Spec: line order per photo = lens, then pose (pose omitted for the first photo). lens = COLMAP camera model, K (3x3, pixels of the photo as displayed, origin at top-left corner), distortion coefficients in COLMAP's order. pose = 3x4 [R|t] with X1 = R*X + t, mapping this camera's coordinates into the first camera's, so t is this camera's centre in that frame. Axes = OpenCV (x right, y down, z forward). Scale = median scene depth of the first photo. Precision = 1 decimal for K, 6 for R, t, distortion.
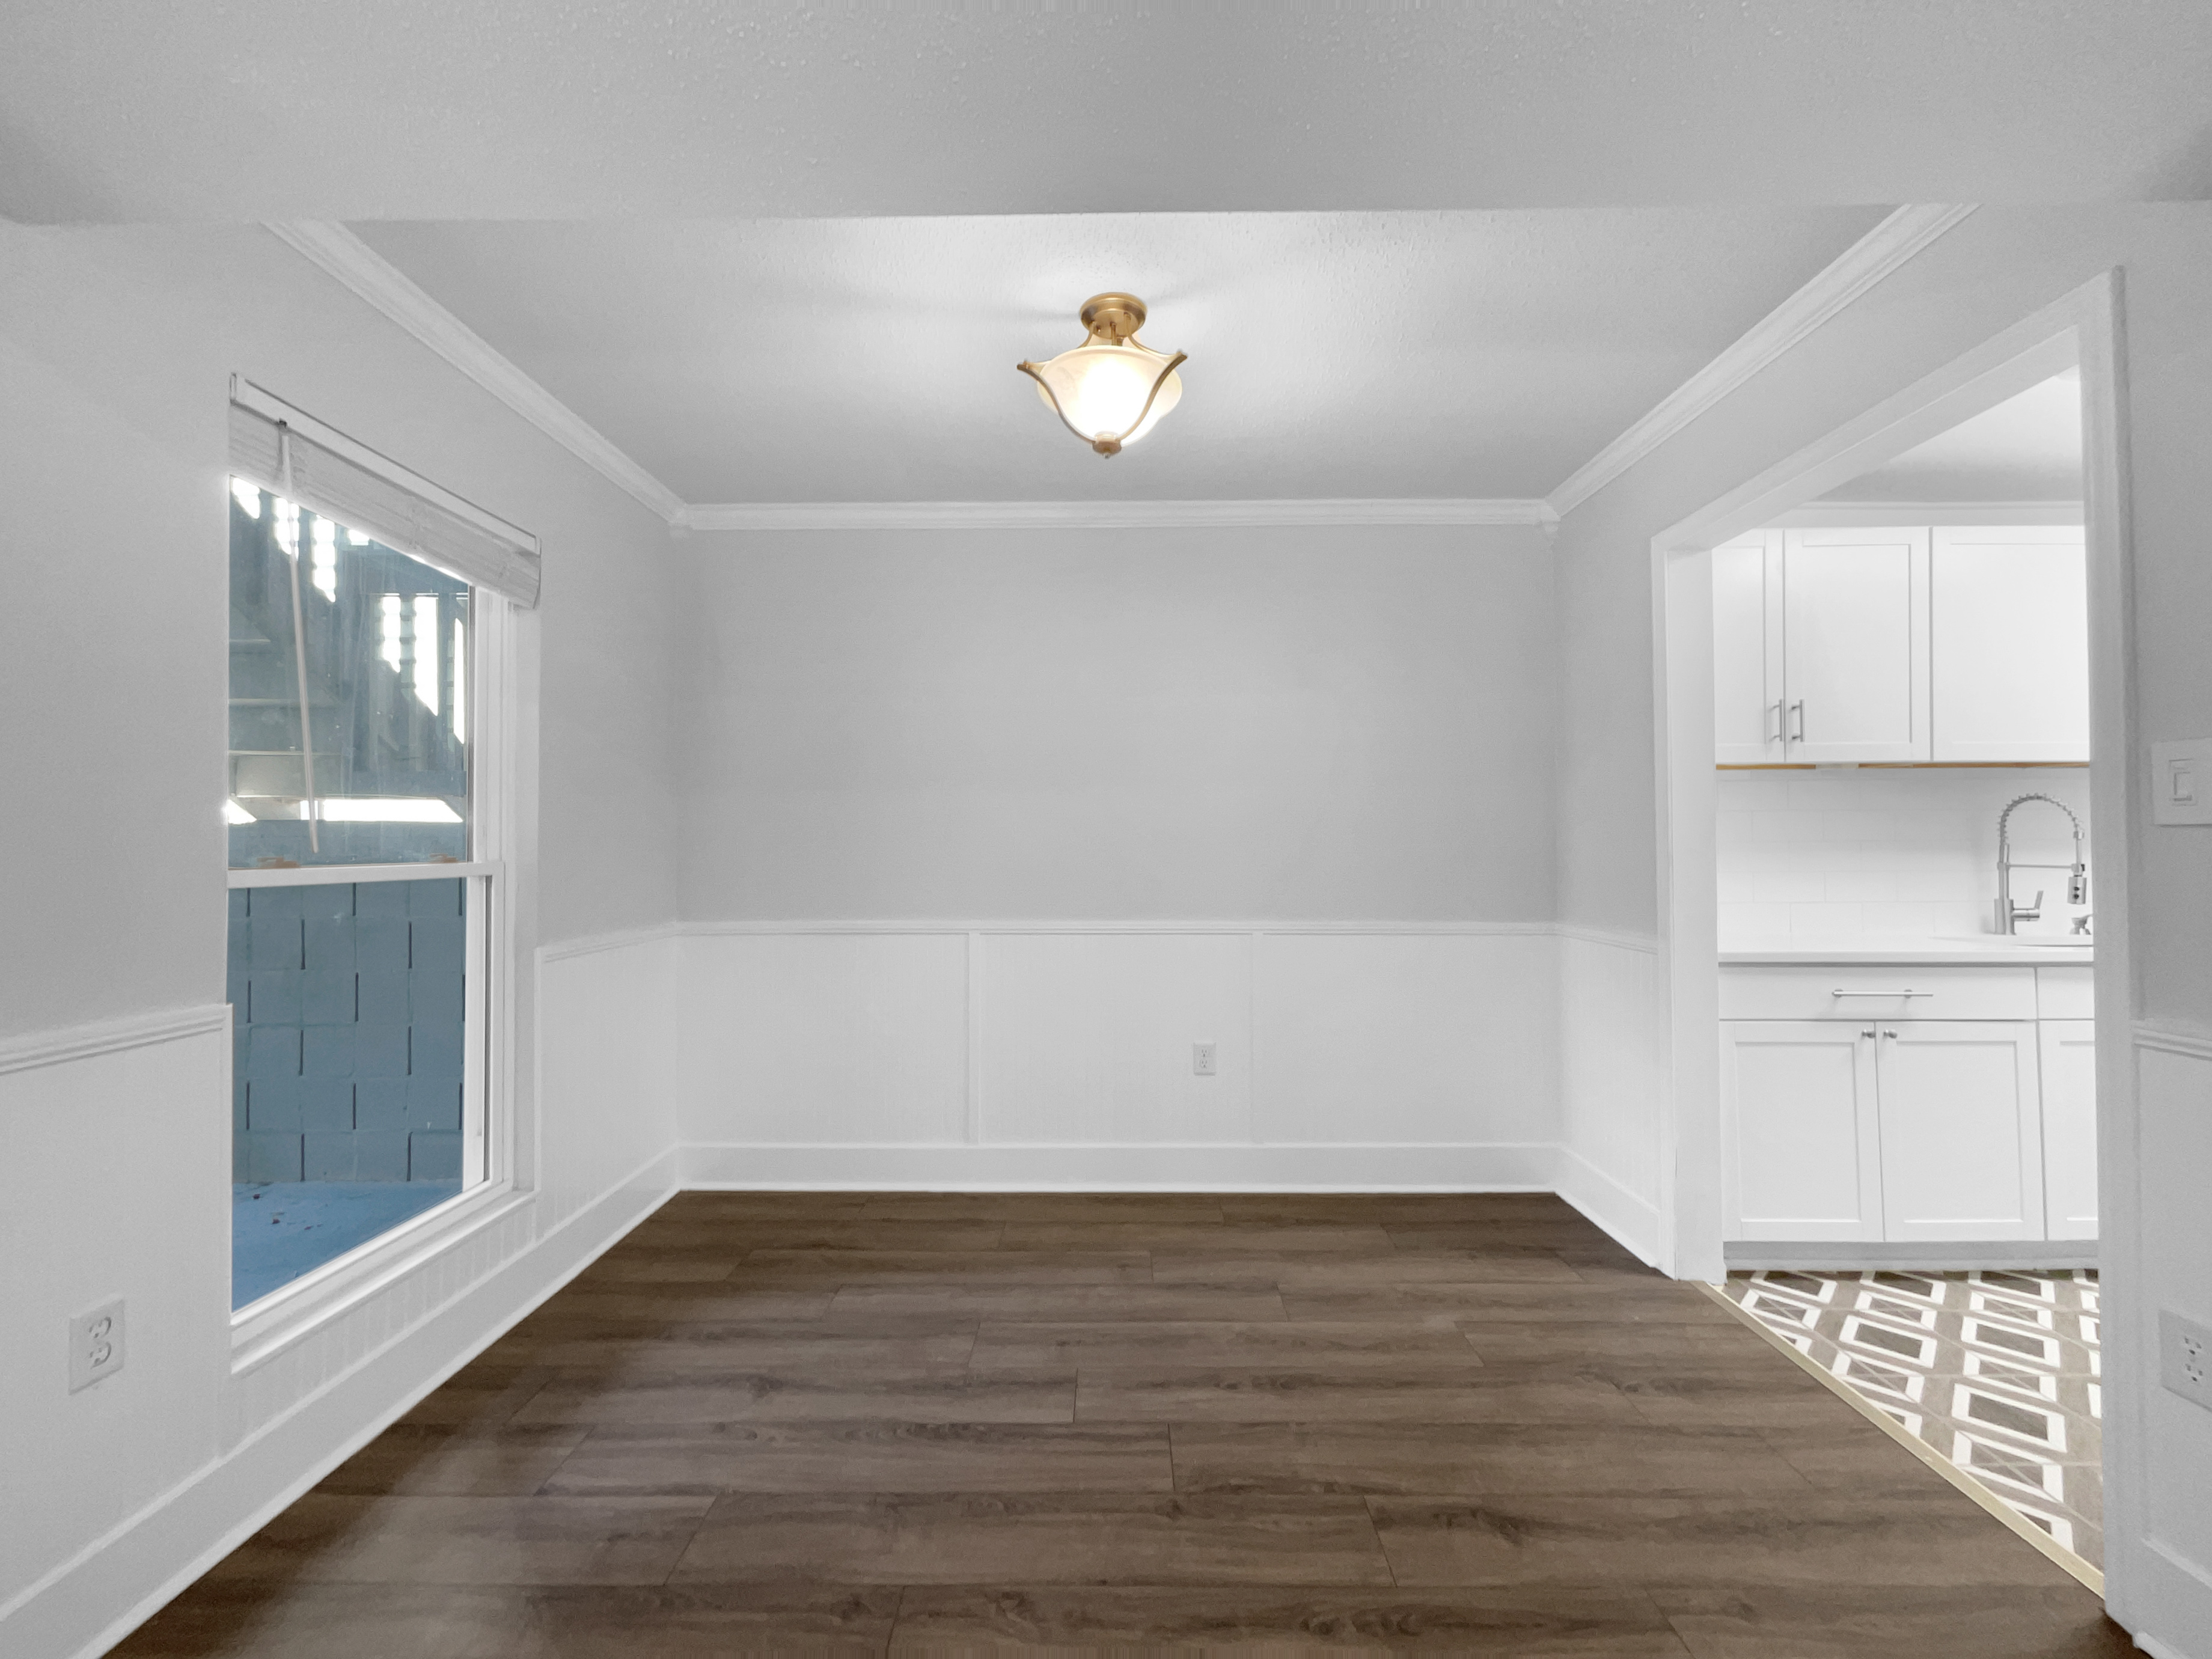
lens RADIAL K [[891.5, 0, 1106.0], [0, 891.5, 829.5], [0, 0, 1]] dist [-0.000473, 0.000025]
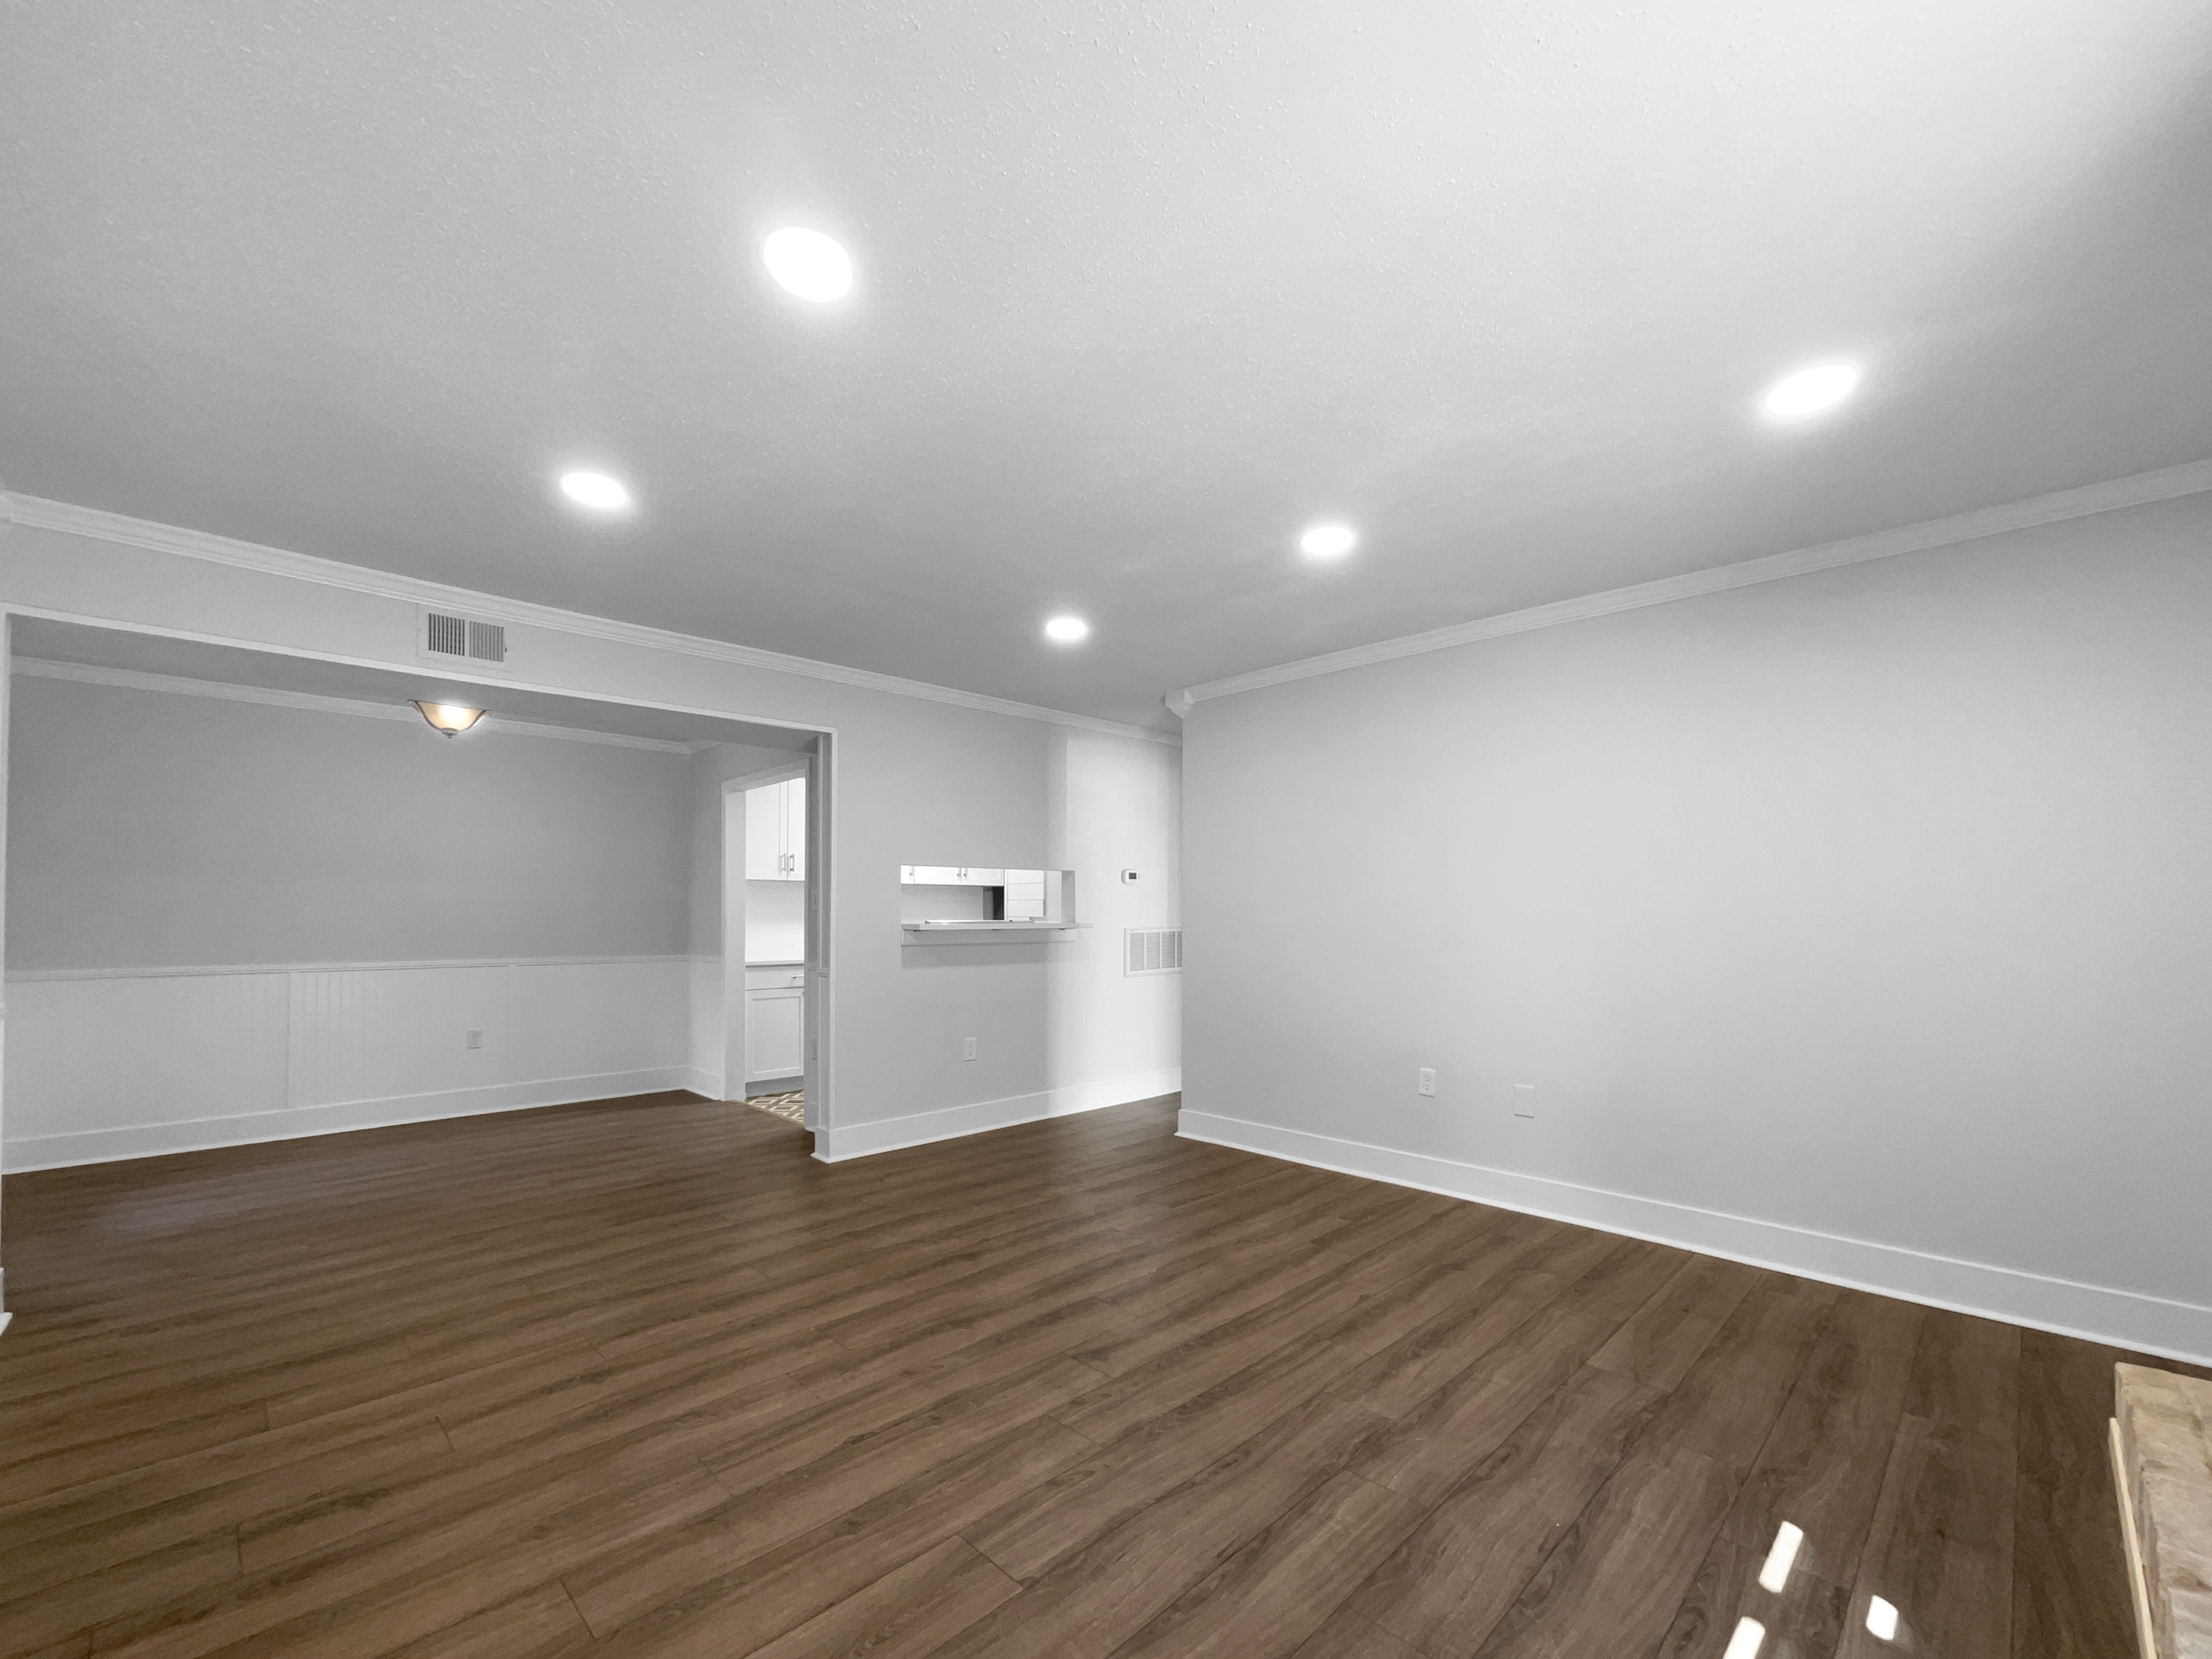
lens RADIAL K [[901.4, 0, 1109.3], [0, 901.4, 917.5], [0, 0, 1]] dist [-0.000294, 0.000003]
pose [[0.693378, 0.005810, 0.720551, -0.359270], [-0.019889, 0.999741, 0.011078, -0.024739], [-0.720300, -0.022012, 0.693314, -1.316032]]
